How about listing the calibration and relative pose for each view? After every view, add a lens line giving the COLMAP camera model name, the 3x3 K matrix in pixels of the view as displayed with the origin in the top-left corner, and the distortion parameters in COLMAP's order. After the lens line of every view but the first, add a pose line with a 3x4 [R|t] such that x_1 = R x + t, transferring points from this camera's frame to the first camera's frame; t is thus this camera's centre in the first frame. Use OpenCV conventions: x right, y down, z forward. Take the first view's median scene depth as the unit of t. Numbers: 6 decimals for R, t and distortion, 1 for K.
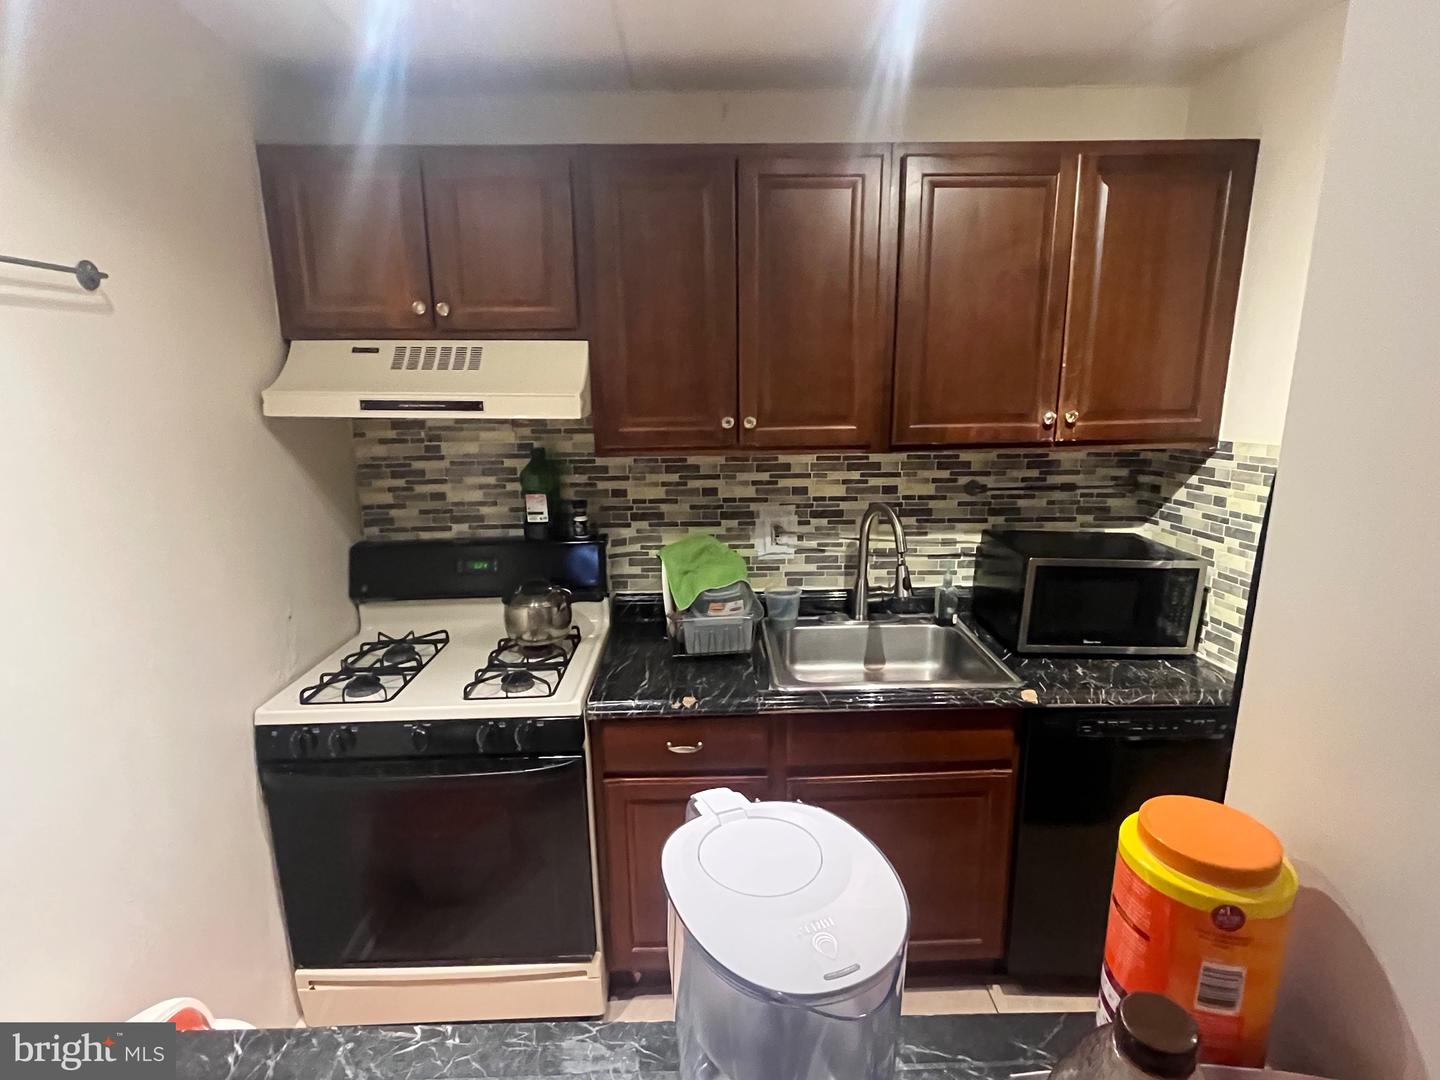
lens RADIAL K [[733.0, 0, 716.0], [0, 733.0, 536.9], [0, 0, 1]] dist [-0.000564, -0.001885]
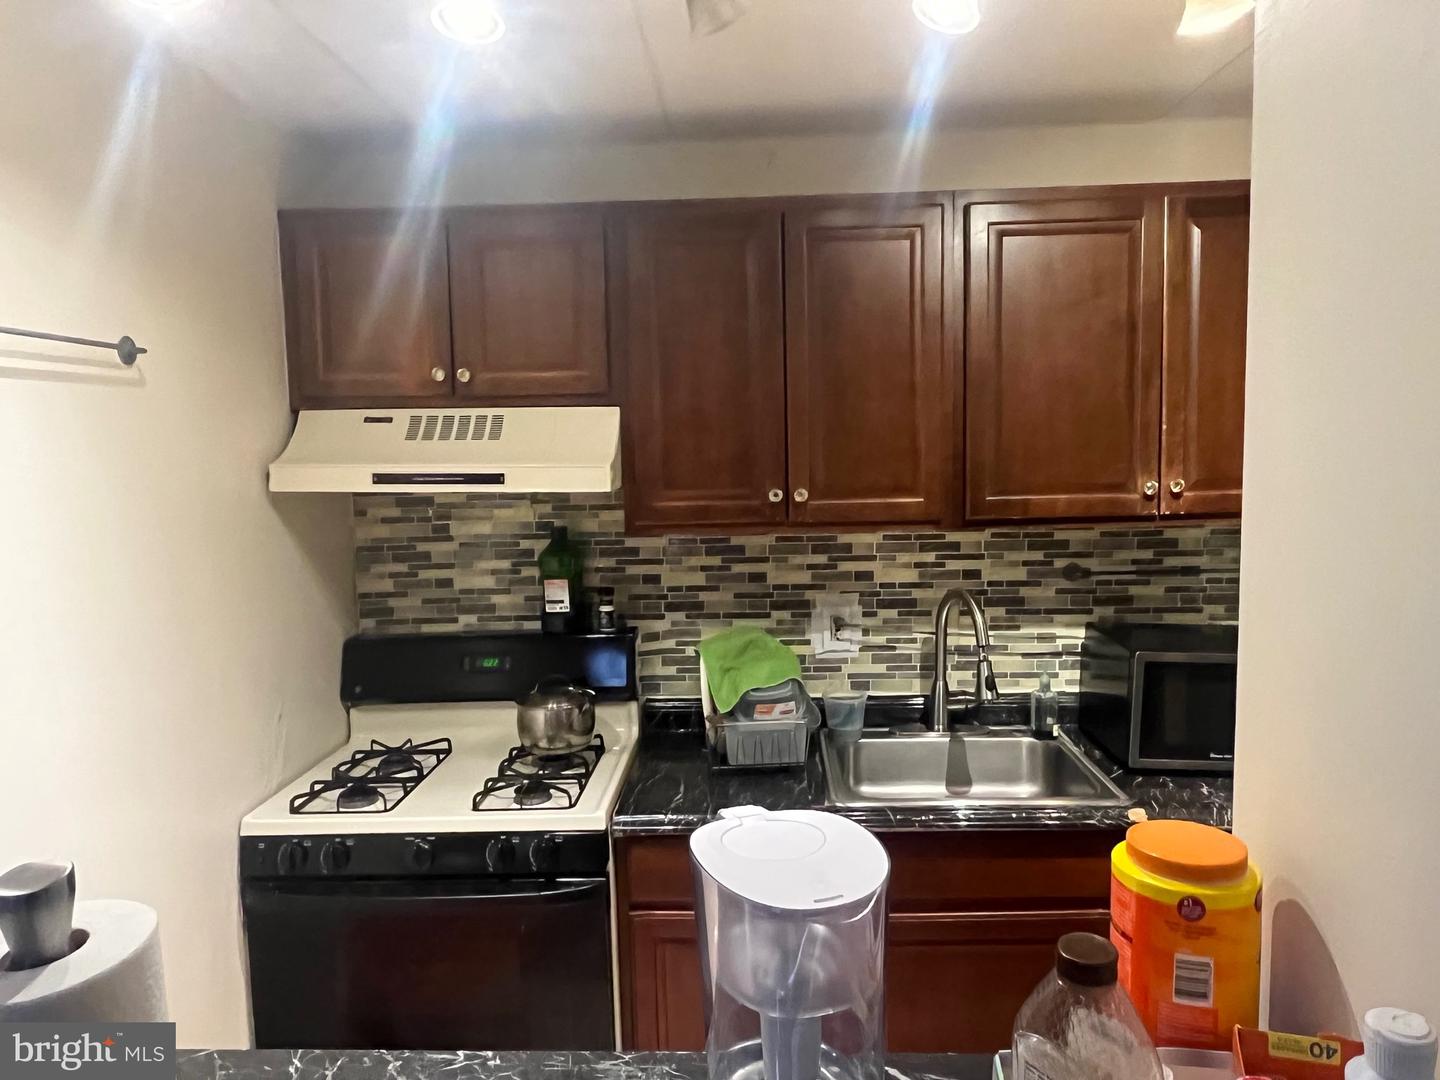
lens RADIAL K [[978.7, 0, 716.4], [0, 978.7, 535.6], [0, 0, 1]] dist [-0.001564, 0.004324]
pose [[0.998069, -0.004485, -0.061954, 0.018022], [-0.003190, 0.992373, -0.123233, 0.037242], [0.062034, 0.123193, 0.990442, -0.164453]]
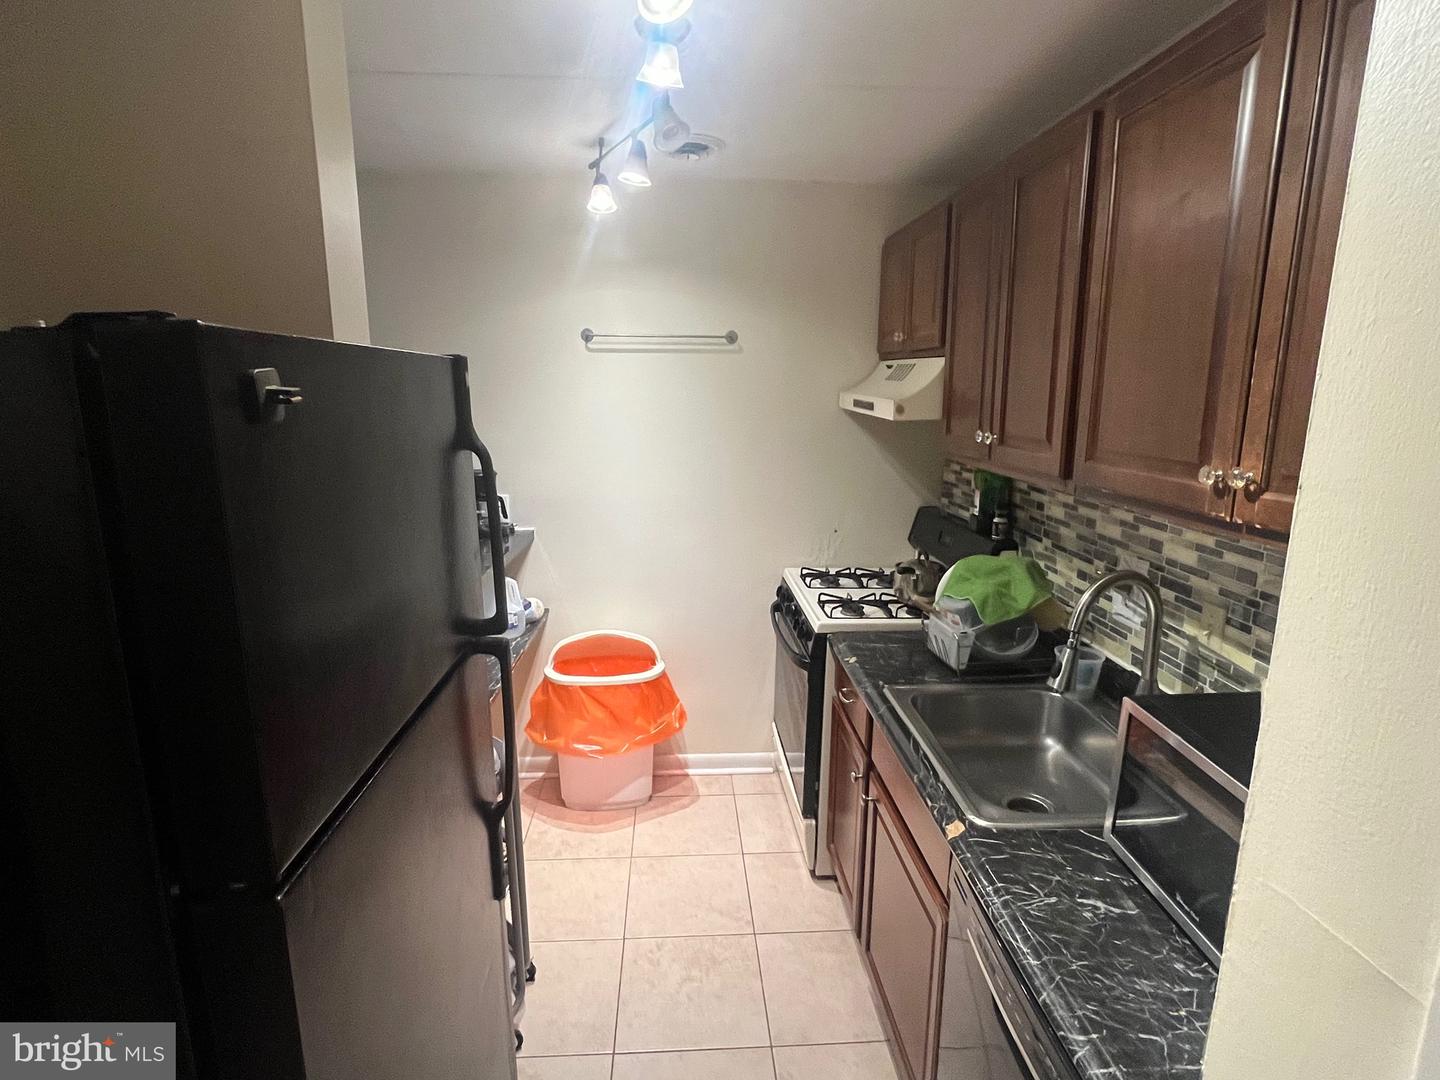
lens RADIAL K [[733.0, 0, 720.2], [0, 733.0, 534.6], [0, 0, 1]] dist [-0.000564, -0.001885]
pose [[0.038856, 0.211198, -0.976671, 1.011717], [-0.231121, 0.952804, 0.196842, -0.144013], [0.972149, 0.218081, 0.085834, 0.608381]]
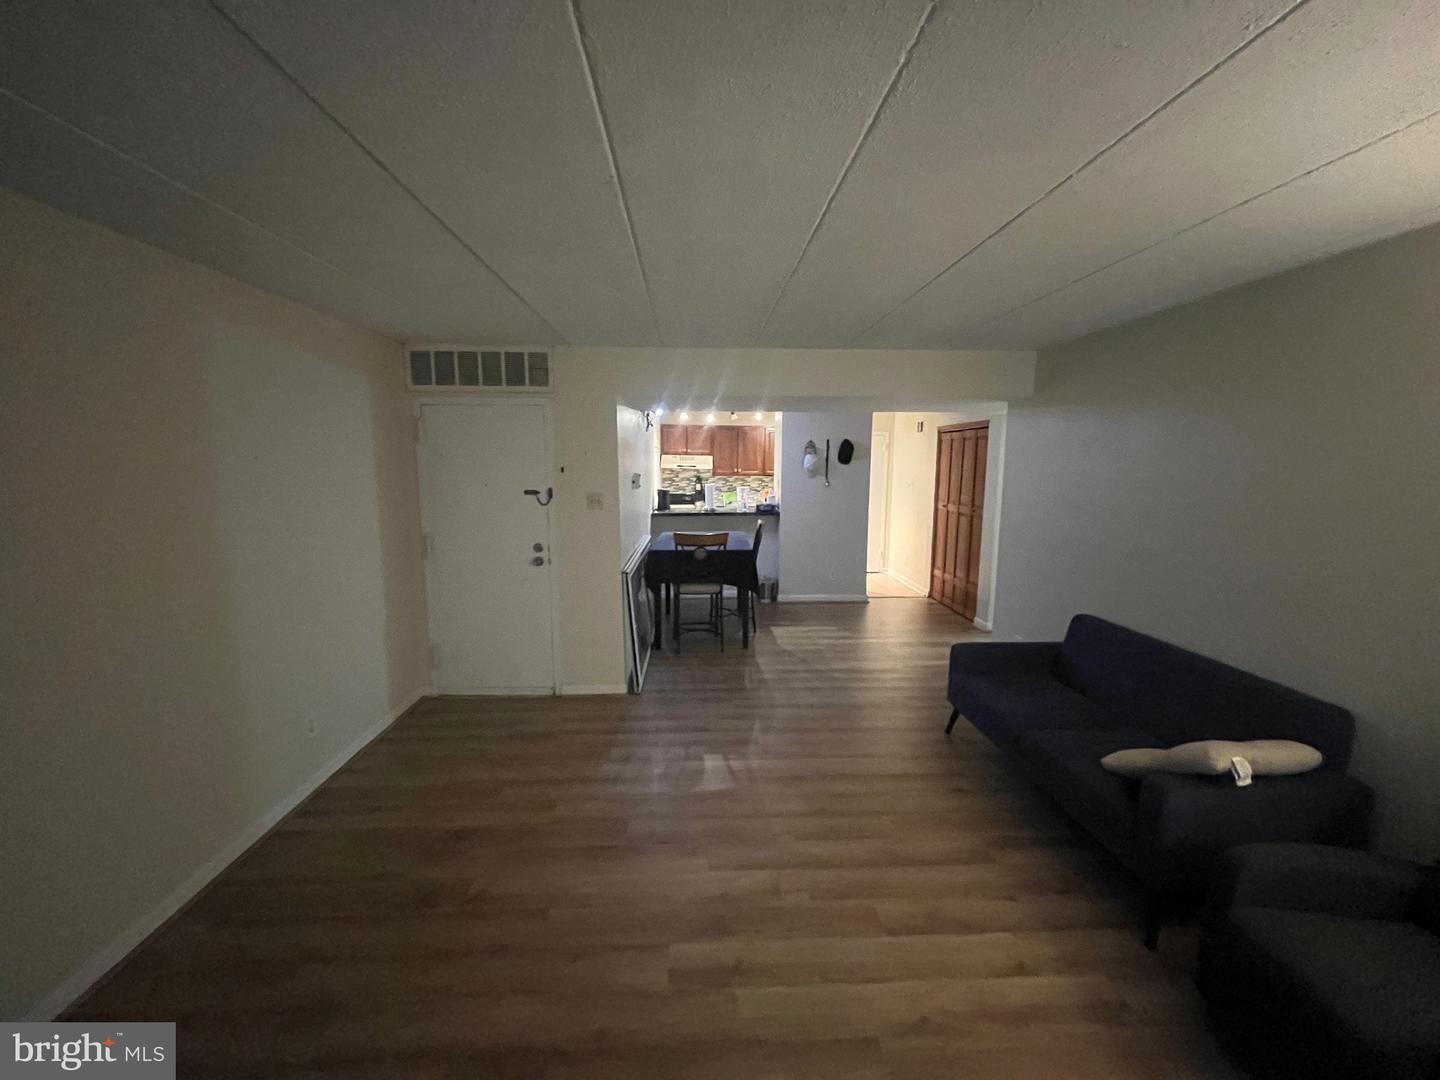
lens RADIAL K [[573.4, 0, 721.7], [0, 573.4, 542.0], [0, 0, 1]] dist [-0.006420, 0.000205]
pose [[0.999685, 0.016516, 0.018882, -0.171444], [-0.014782, 0.995964, -0.088524, 0.822273], [-0.020268, 0.088217, 0.995895, -3.516225]]
